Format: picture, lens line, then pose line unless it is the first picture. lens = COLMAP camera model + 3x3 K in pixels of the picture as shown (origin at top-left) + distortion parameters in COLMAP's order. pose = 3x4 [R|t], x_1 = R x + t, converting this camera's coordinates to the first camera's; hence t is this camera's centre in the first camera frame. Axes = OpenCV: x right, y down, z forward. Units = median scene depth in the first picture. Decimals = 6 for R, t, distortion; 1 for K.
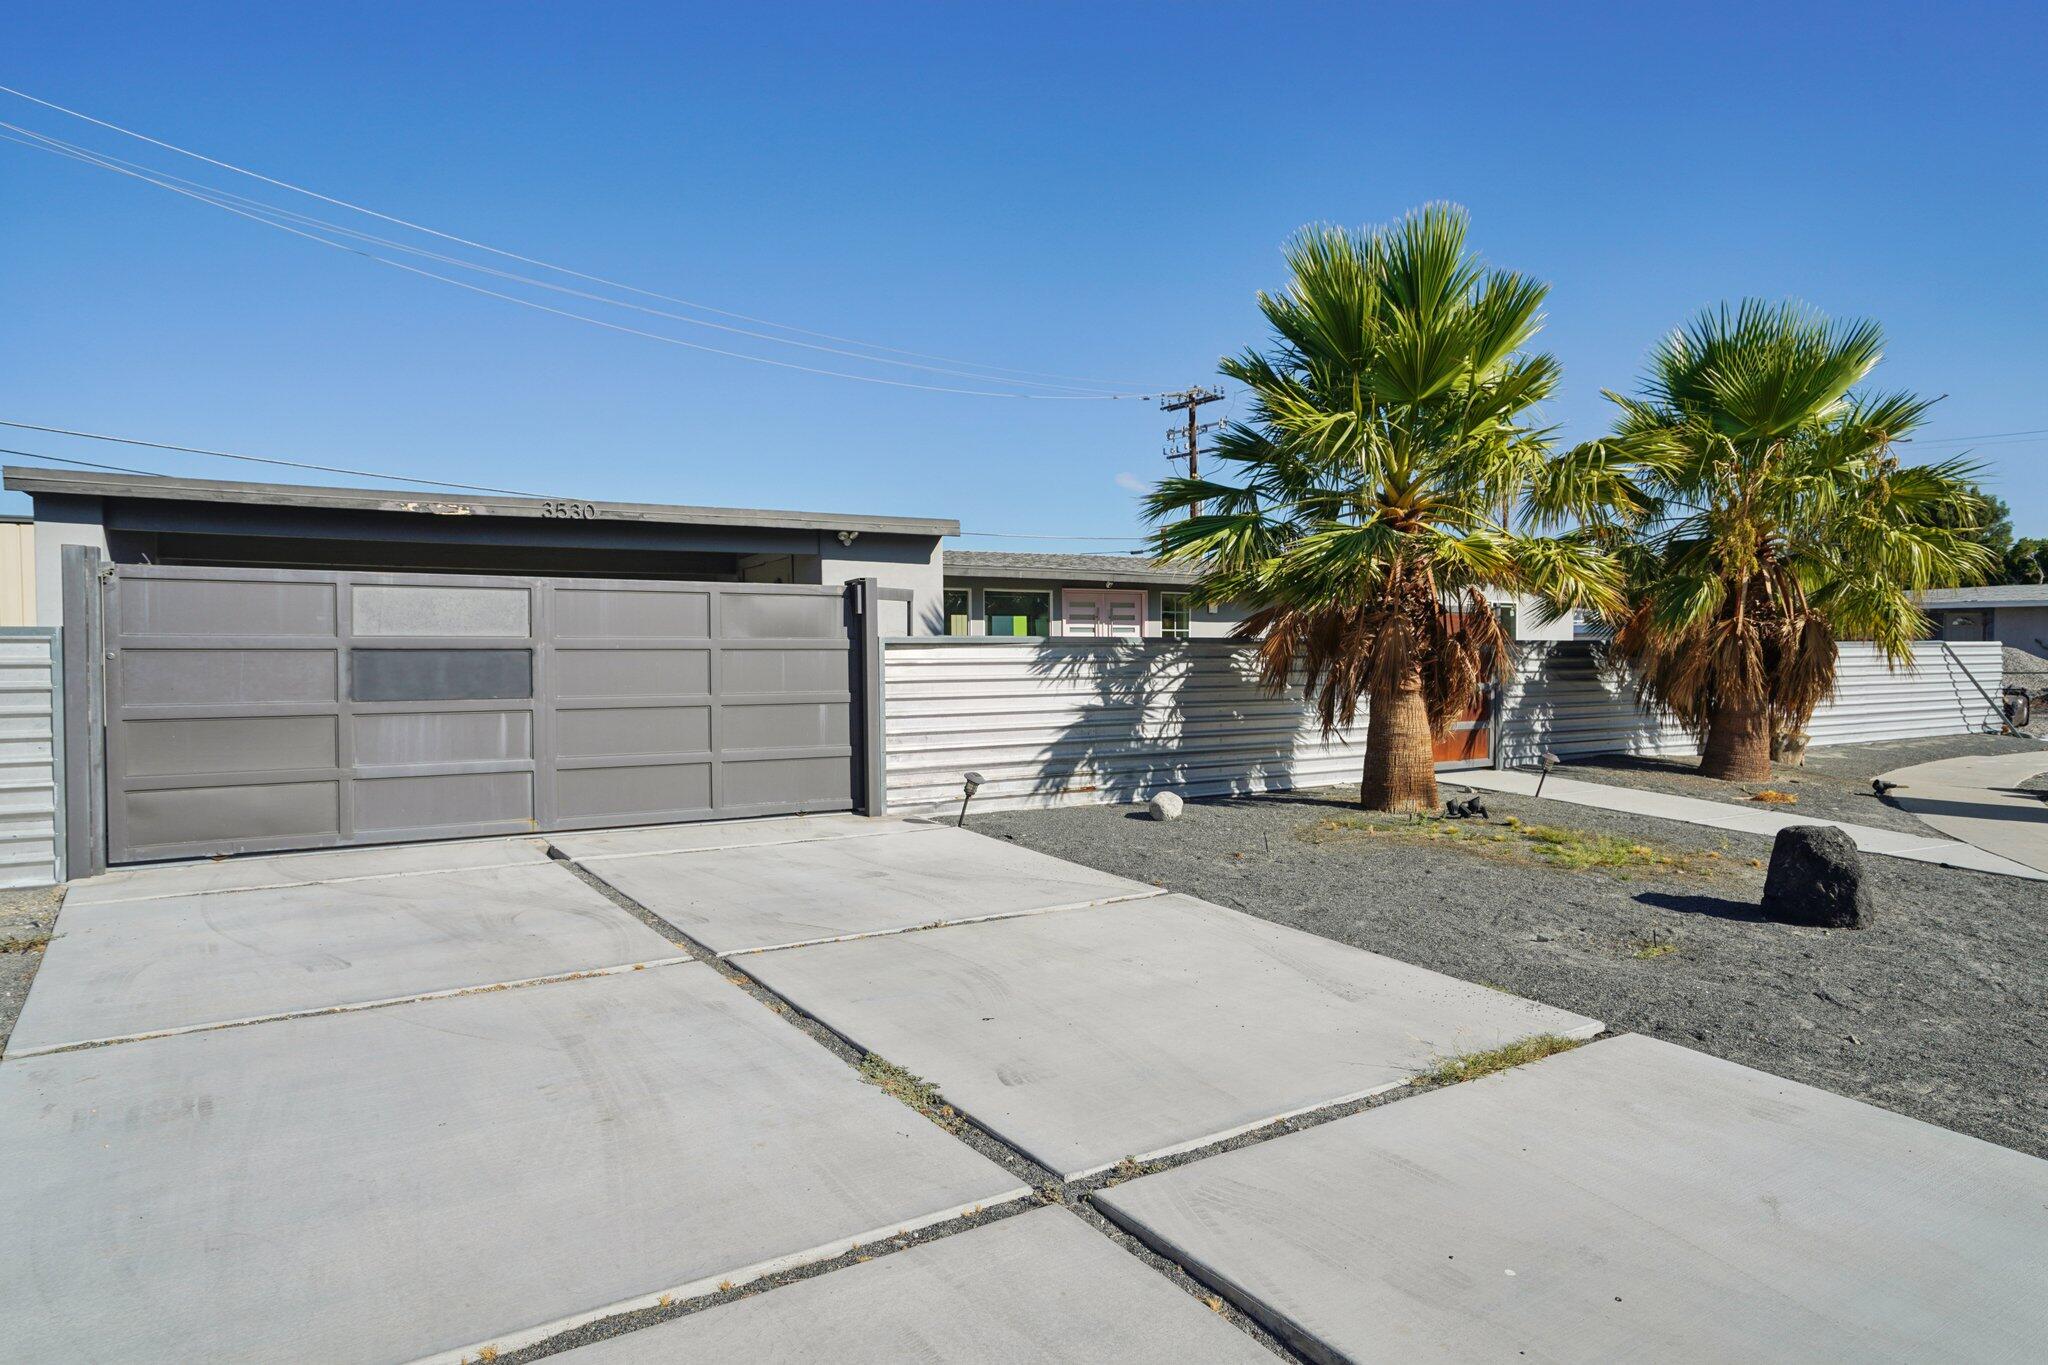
lens RADIAL K [[1146.0, 0, 1024.7], [0, 1146.0, 691.4], [0, 0, 1]] dist [-0.032772, 0.036552]
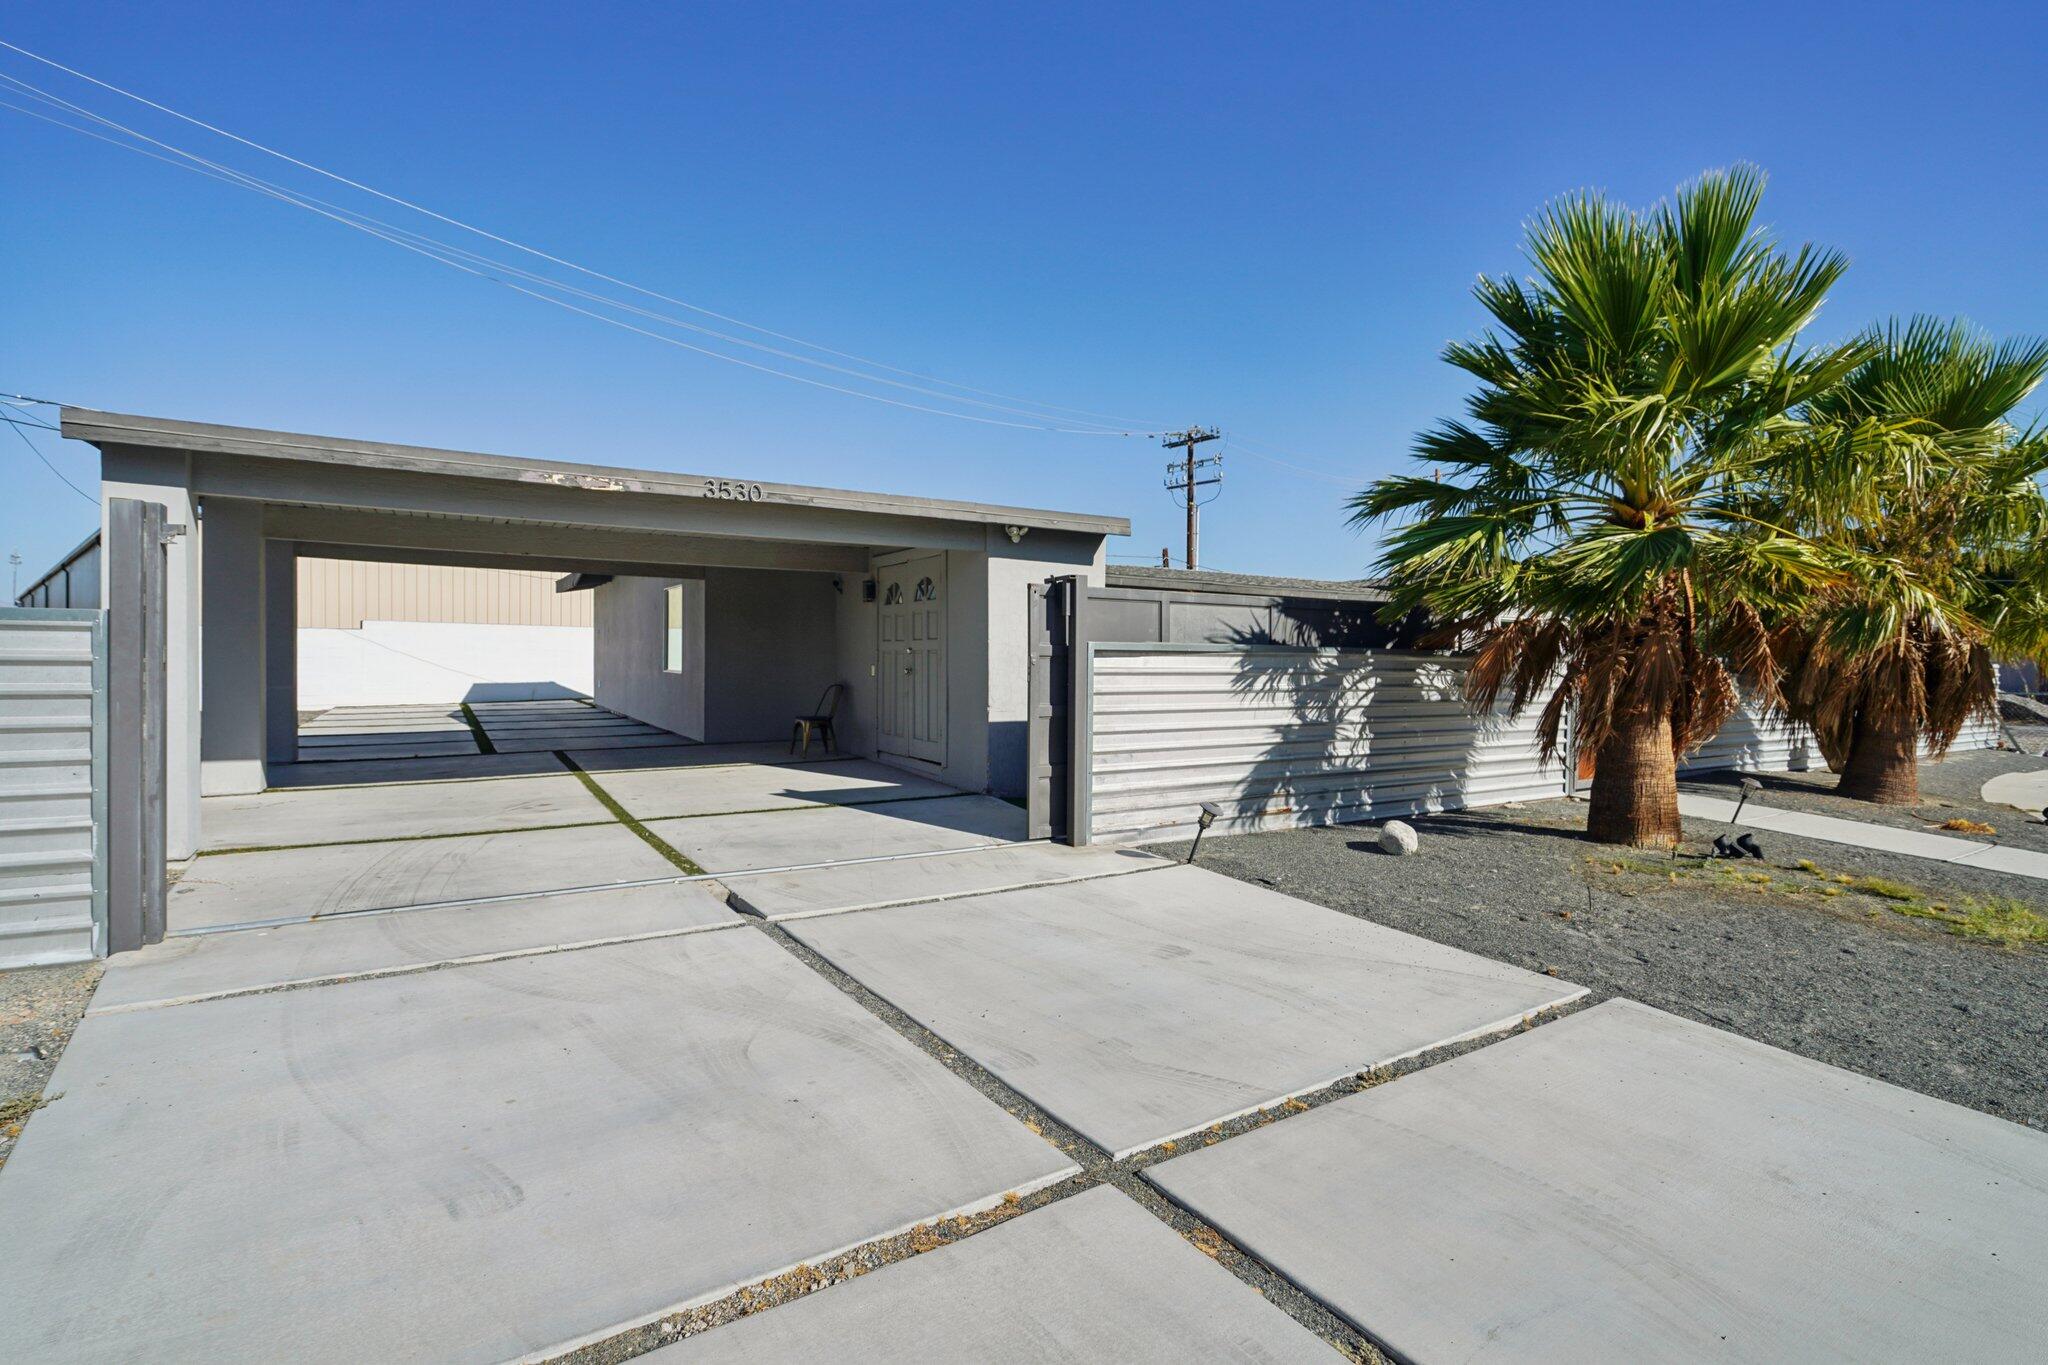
lens RADIAL K [[935.5, 0, 1024.0], [0, 935.5, 682.5], [0, 0, 1]] dist [-0.016367, 0.005910]
pose [[0.999598, 0.019886, 0.020222, -0.181201], [-0.019870, 0.999802, -0.000962, -0.014411], [-0.020237, 0.000560, 0.999795, 0.267915]]
